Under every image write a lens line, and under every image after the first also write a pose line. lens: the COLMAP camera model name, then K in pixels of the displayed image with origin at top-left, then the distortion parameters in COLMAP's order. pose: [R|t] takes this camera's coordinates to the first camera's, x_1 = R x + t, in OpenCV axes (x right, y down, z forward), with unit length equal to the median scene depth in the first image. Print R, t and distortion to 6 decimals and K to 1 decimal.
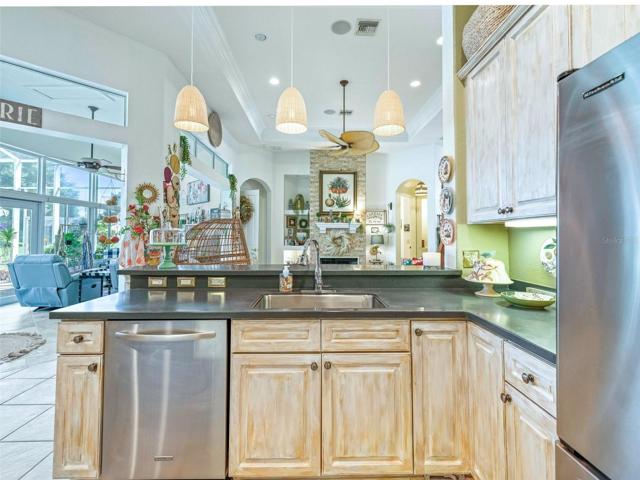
lens RADIAL K [[293.0, 0, 316.8], [0, 293.0, 226.0], [0, 0, 1]] dist [0.009527, -0.001140]
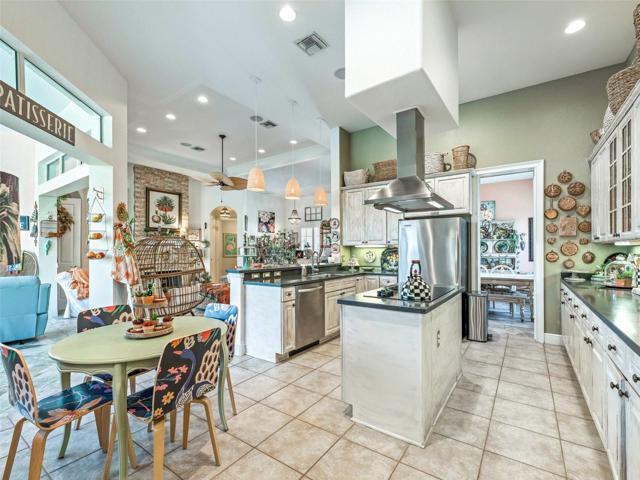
lens RADIAL K [[293.0, 0, 326.7], [0, 293.0, 244.1], [0, 0, 1]] dist [0.009527, -0.001140]
pose [[0.568756, 0.009457, 0.822452, -1.020872], [-0.022133, 0.999748, 0.003810, -0.015369], [-0.822208, -0.020370, 0.568822, -0.231549]]
